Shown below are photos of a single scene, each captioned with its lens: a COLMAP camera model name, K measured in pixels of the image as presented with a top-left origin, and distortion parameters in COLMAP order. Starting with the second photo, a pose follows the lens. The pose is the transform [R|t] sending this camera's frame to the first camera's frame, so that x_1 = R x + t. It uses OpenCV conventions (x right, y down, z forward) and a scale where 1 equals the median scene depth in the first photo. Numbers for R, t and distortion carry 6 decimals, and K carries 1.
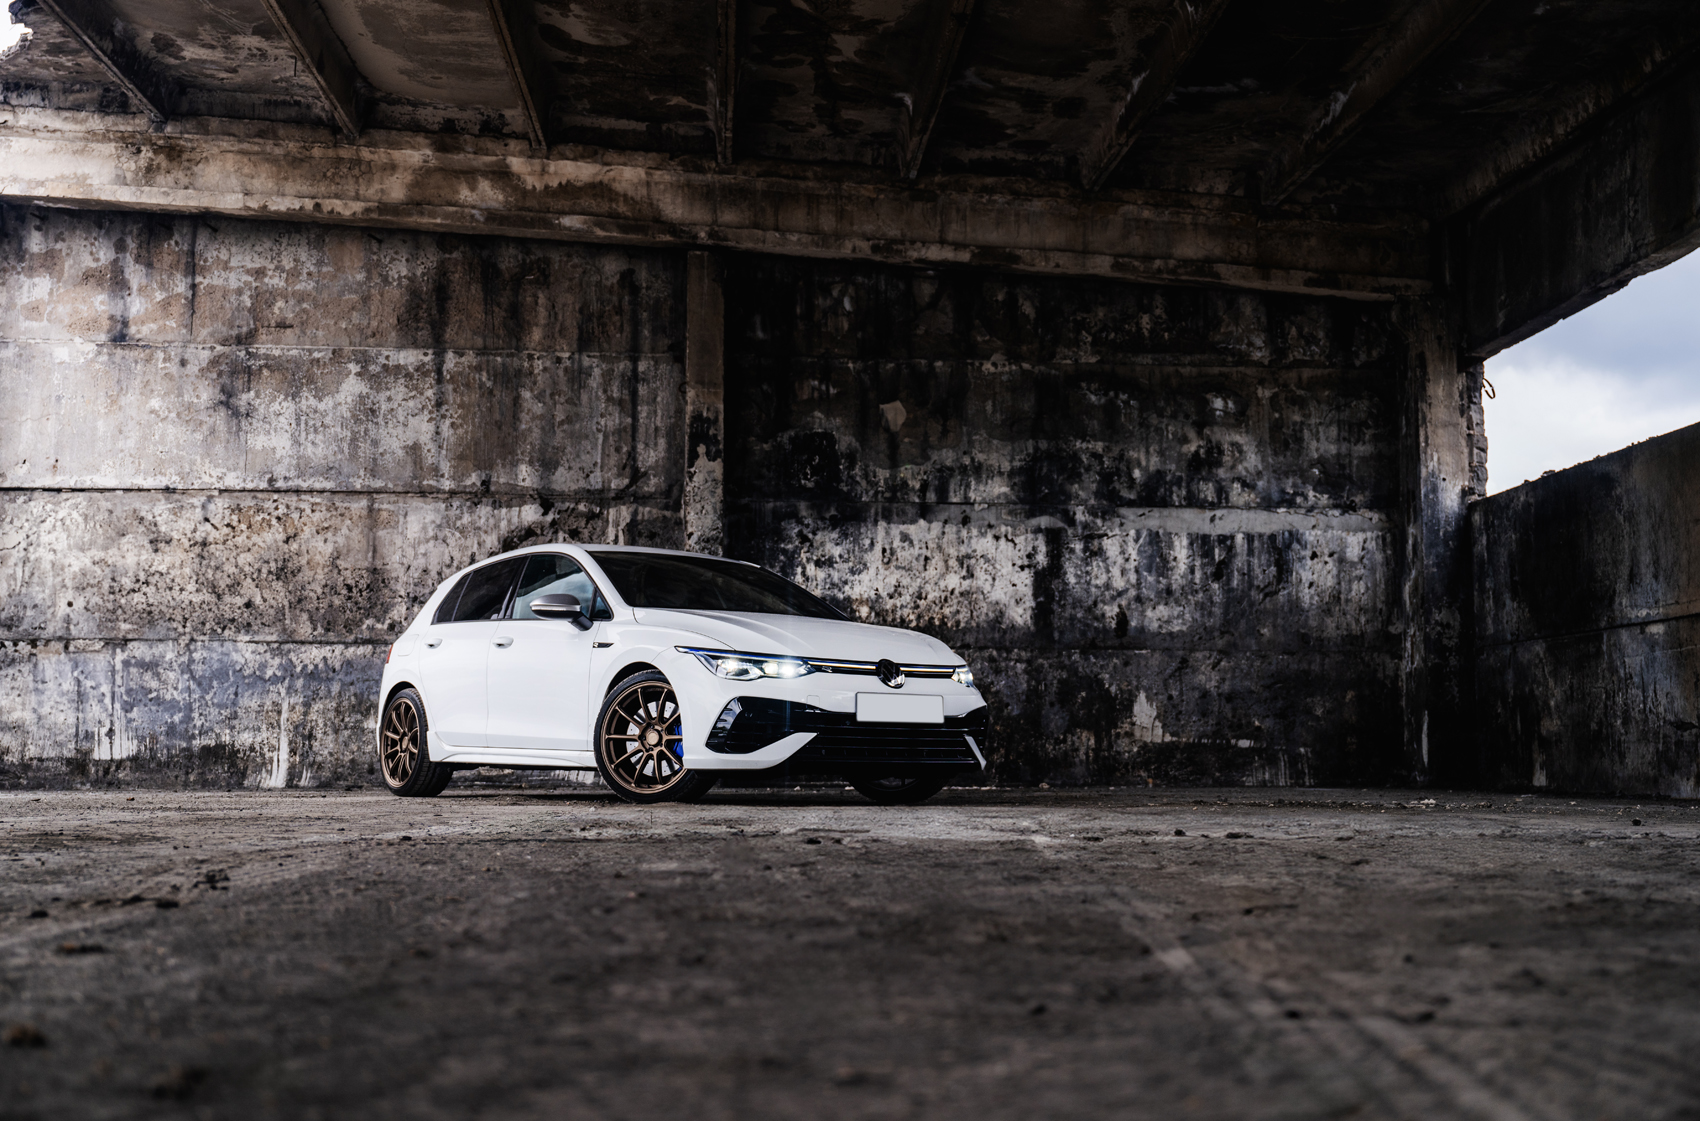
lens RADIAL K [[1707.5, 0, 847.9], [0, 1707.5, 562.4], [0, 0, 1]] dist [0.001387, 0.000000]
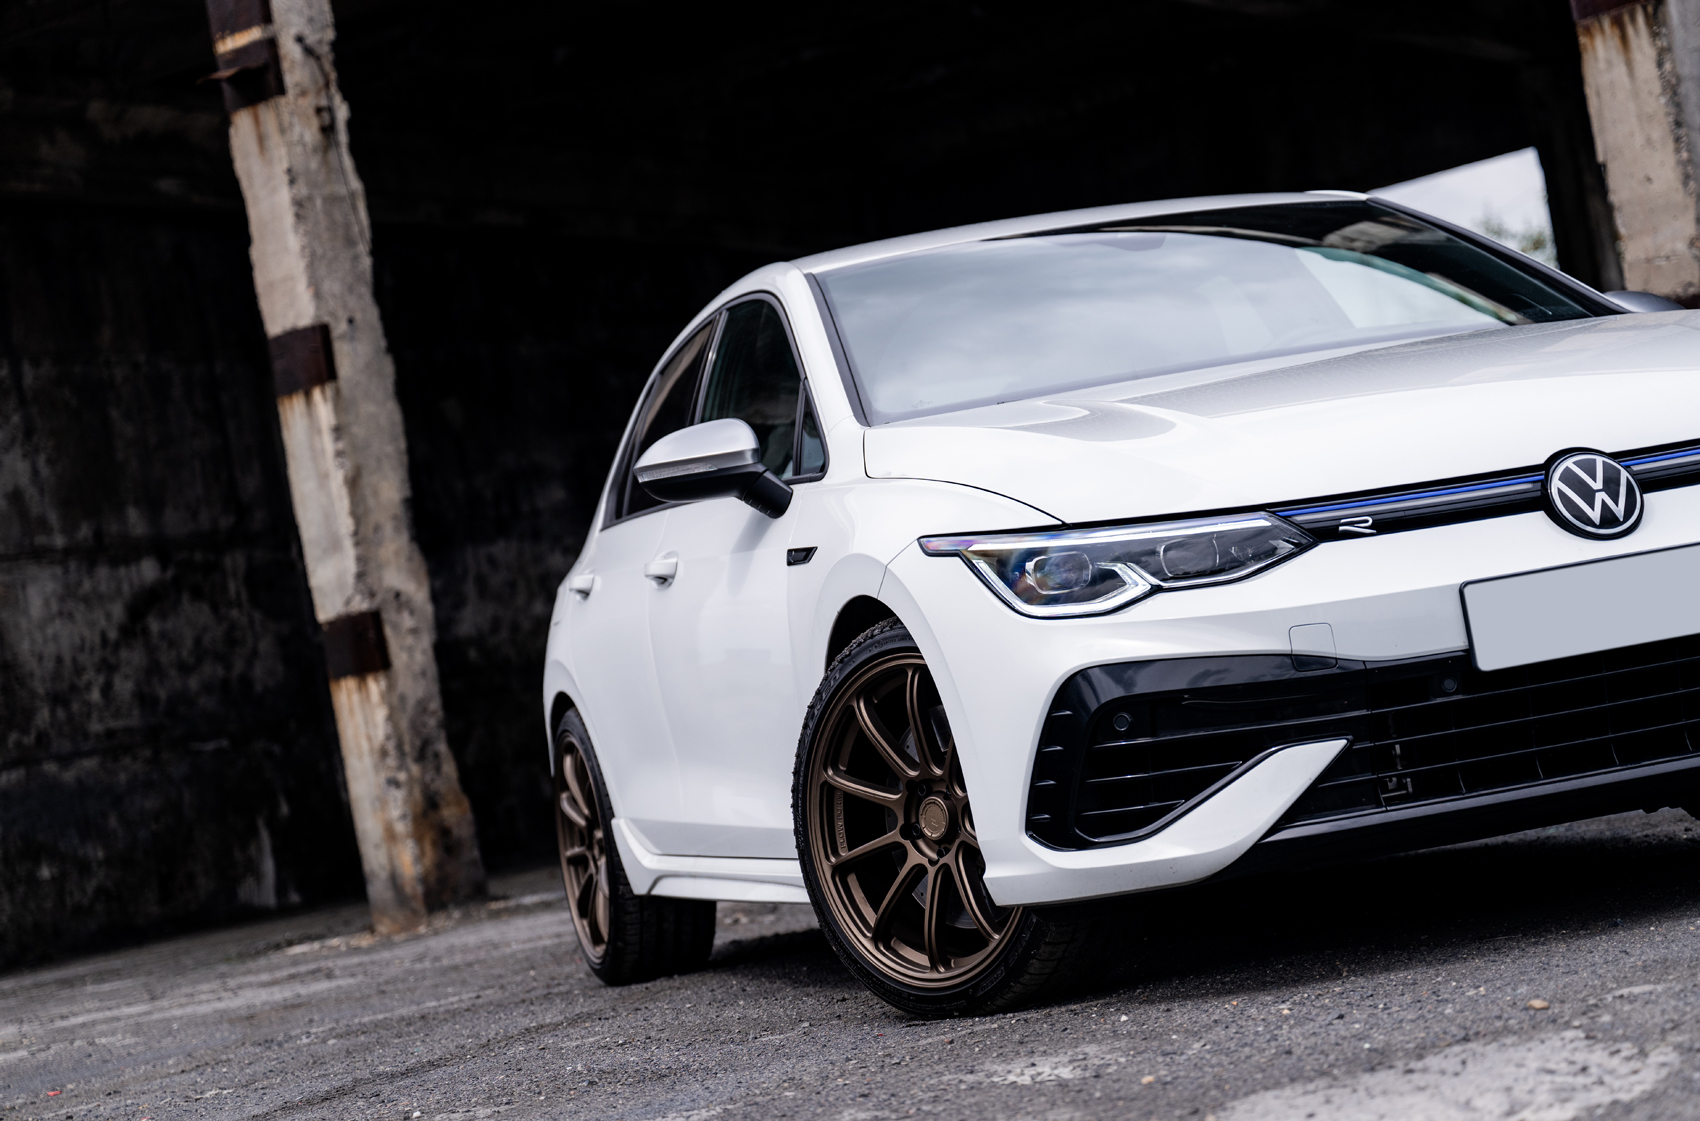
lens RADIAL K [[3549.0, 0, 855.6], [0, 3549.0, 572.1], [0, 0, 1]] dist [0.028824, 0.000000]
pose [[0.658842, -0.088671, 0.747037, -1.153644], [0.097166, 0.994741, 0.032378, -0.048423], [-0.745980, 0.051254, 0.663993, -0.276824]]
